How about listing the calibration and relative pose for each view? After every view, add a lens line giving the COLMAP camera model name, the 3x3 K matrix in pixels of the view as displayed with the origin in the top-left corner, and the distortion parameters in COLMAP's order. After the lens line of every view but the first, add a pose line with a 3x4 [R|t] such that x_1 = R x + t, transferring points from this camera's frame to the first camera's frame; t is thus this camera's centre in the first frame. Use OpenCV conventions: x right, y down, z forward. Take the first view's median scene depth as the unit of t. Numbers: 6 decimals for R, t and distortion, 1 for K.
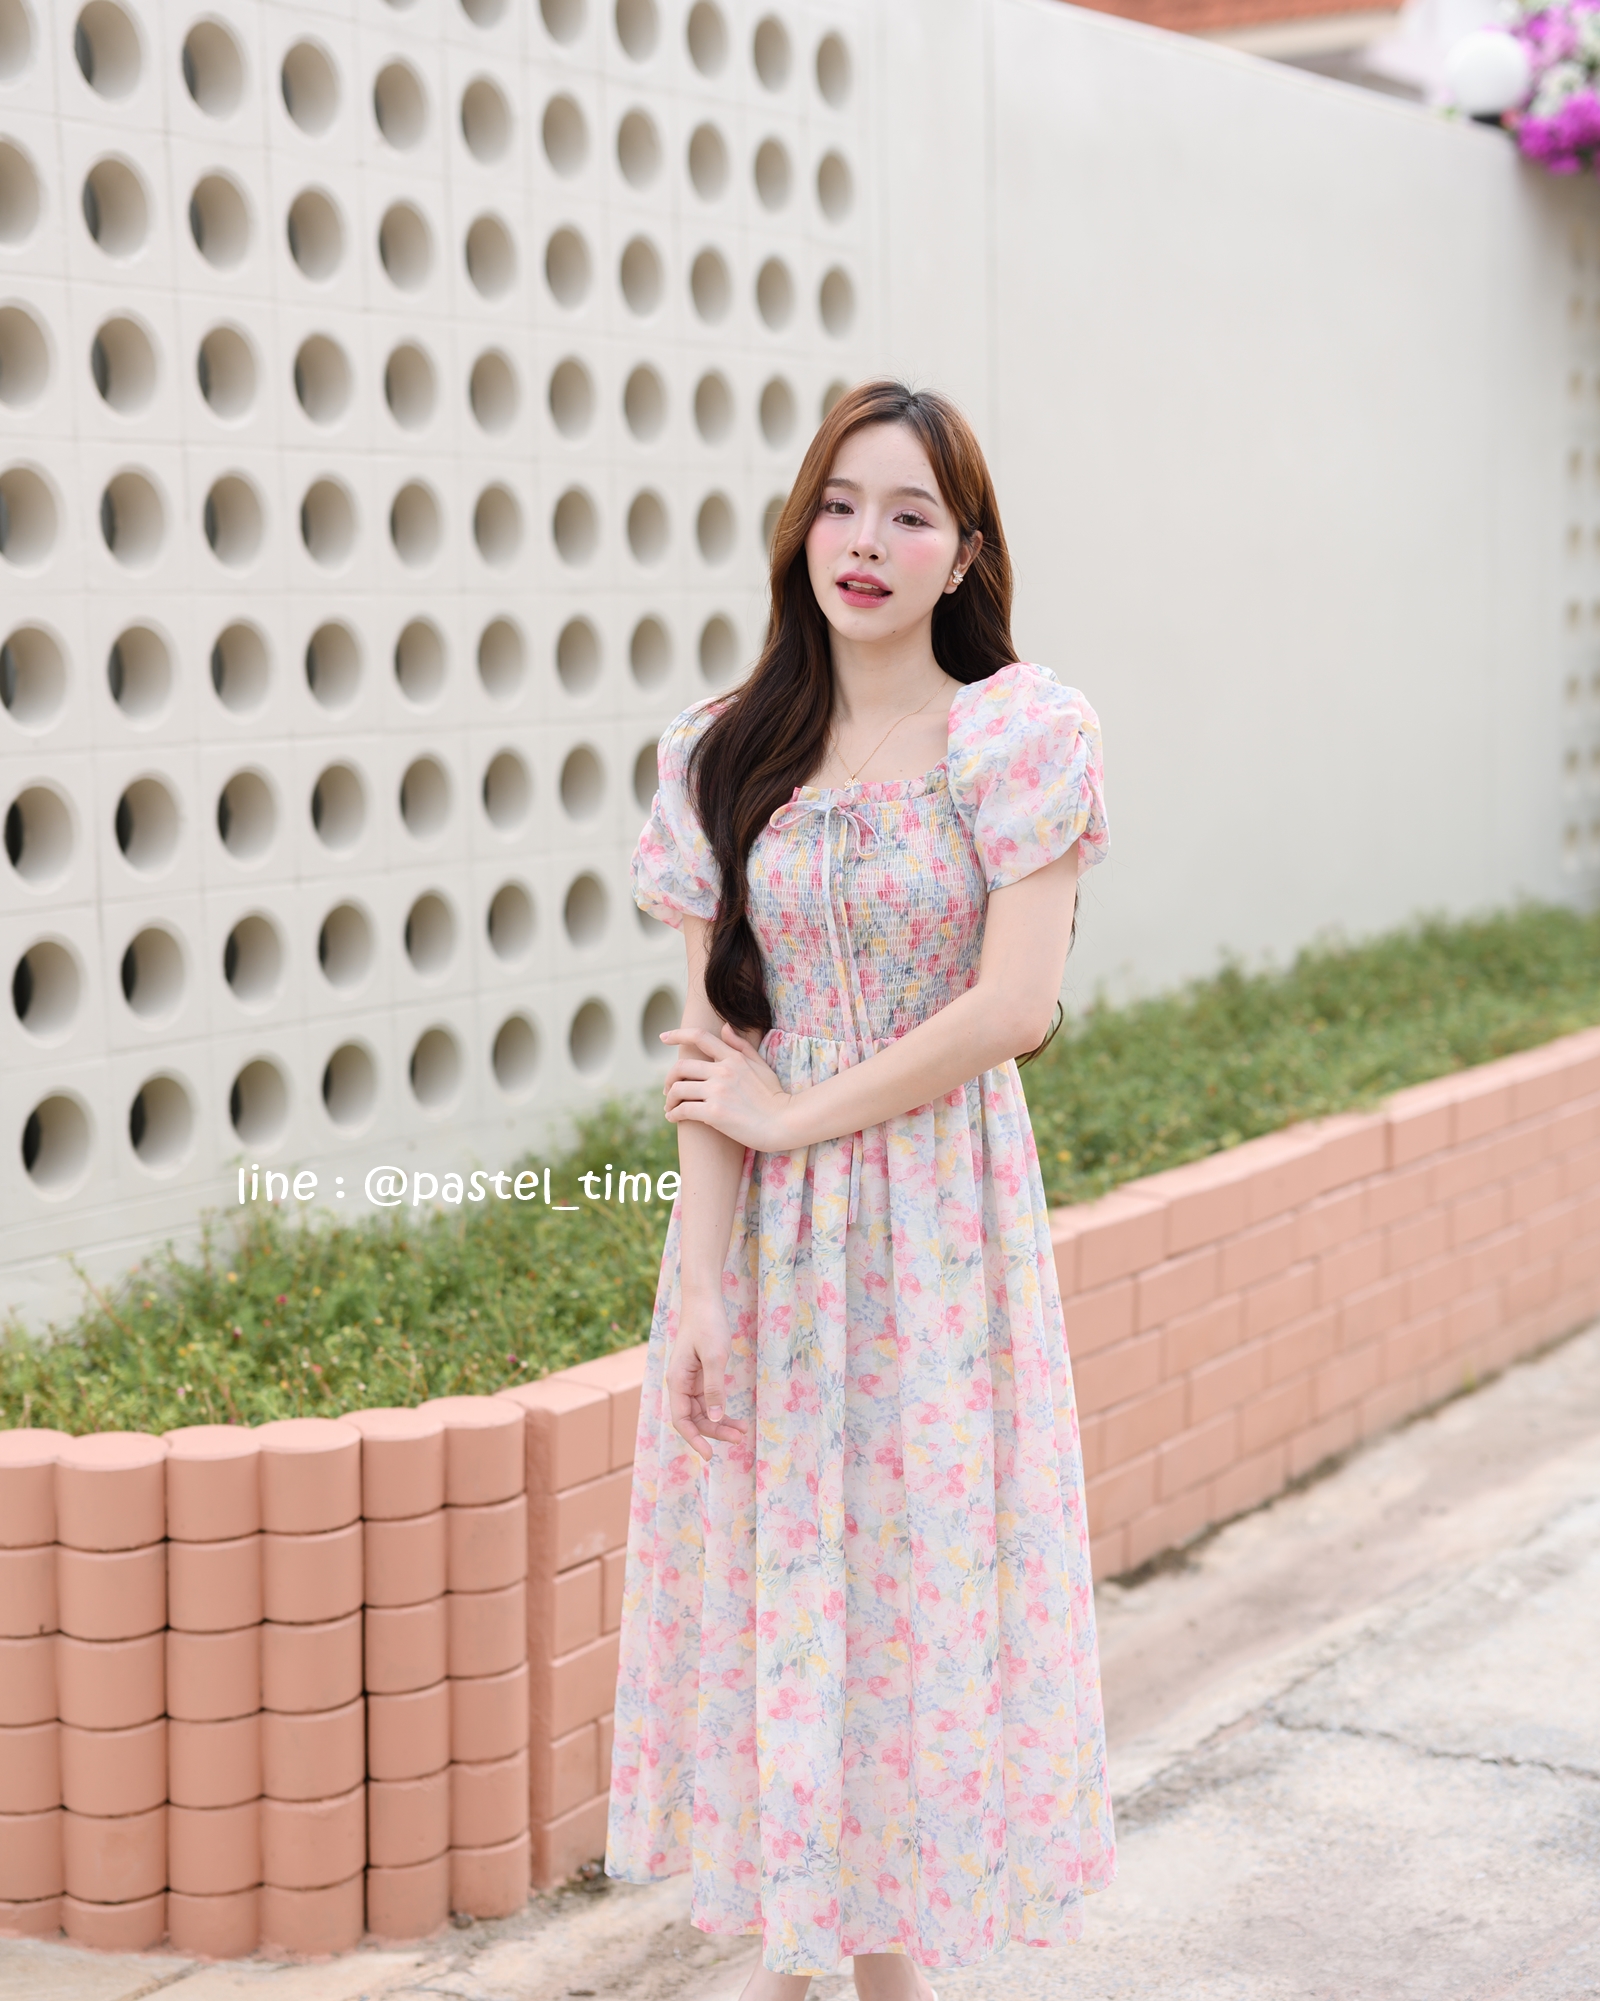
lens RADIAL K [[3471.1, 0, 836.8], [0, 3471.1, 1039.9], [0, 0, 1]] dist [0.090848, 0.000000]
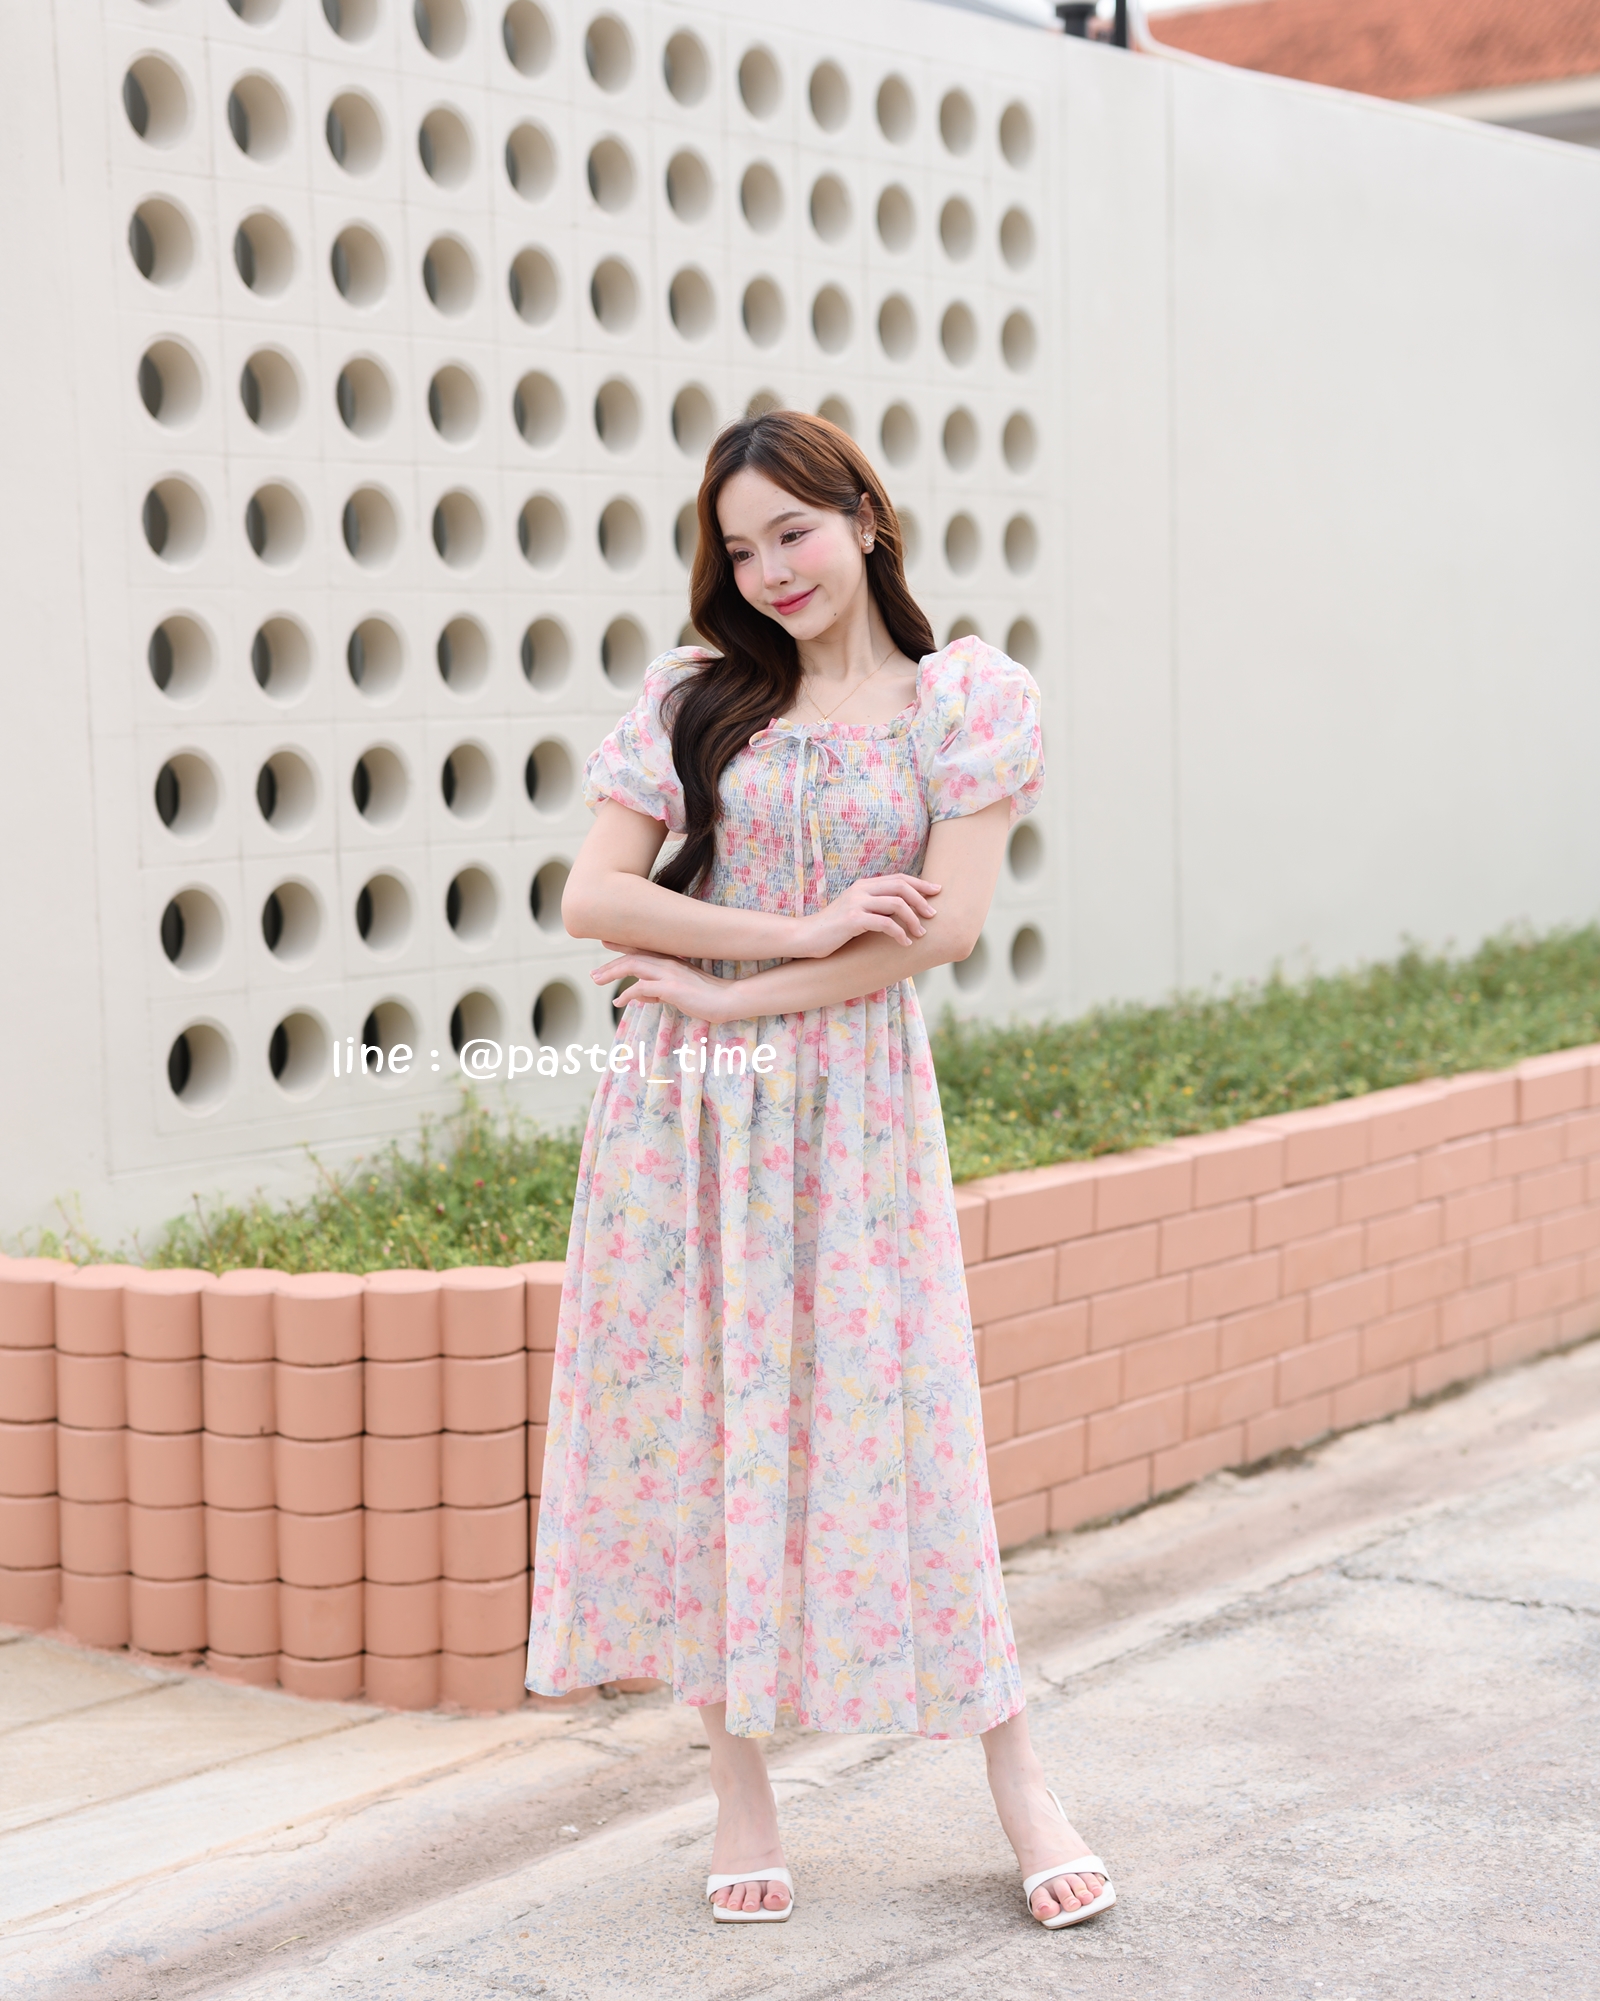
lens RADIAL K [[3471.1, 0, 813.6], [0, 3471.1, 1032.7], [0, 0, 1]] dist [0.090848, 0.000000]
pose [[0.993925, 0.008437, -0.109733, 0.081486], [-0.010482, 0.999782, -0.018070, 0.043210], [0.109556, 0.019111, 0.993797, -0.158906]]
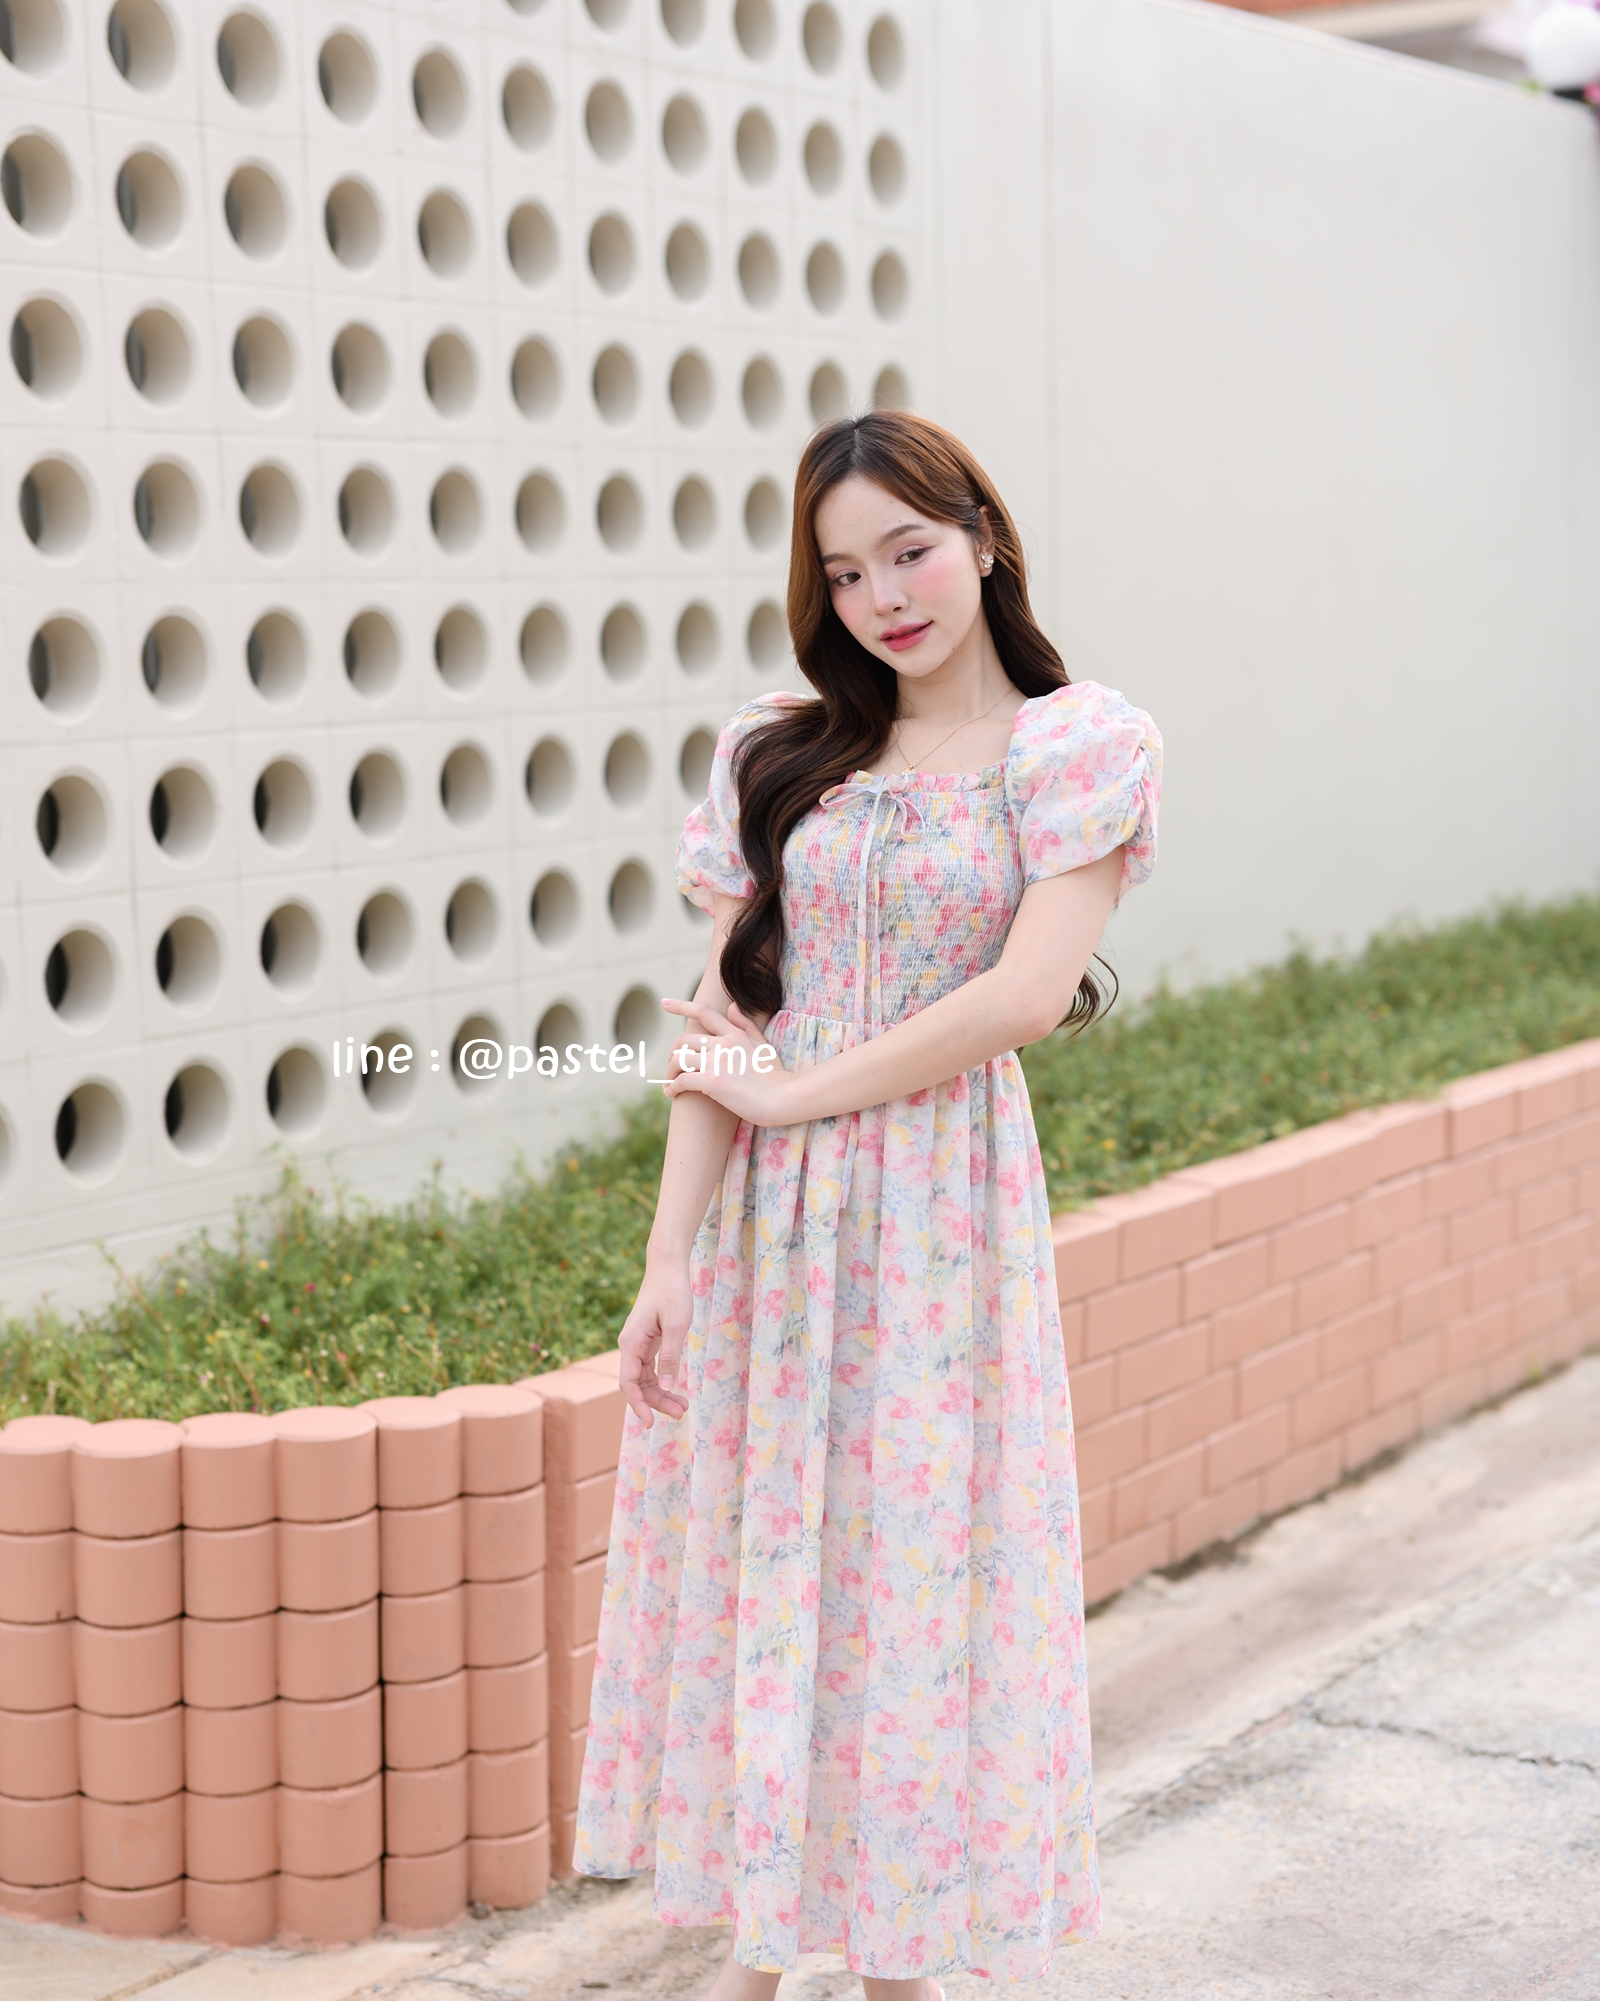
lens RADIAL K [[3471.1, 0, 801.2], [0, 3471.1, 1020.9], [0, 0, 1]] dist [0.090848, 0.000000]
pose [[0.999048, -0.000084, -0.043616, 0.025167], [0.000027, 0.999999, -0.001301, -0.000687], [0.043616, 0.001298, 0.999048, 0.006229]]
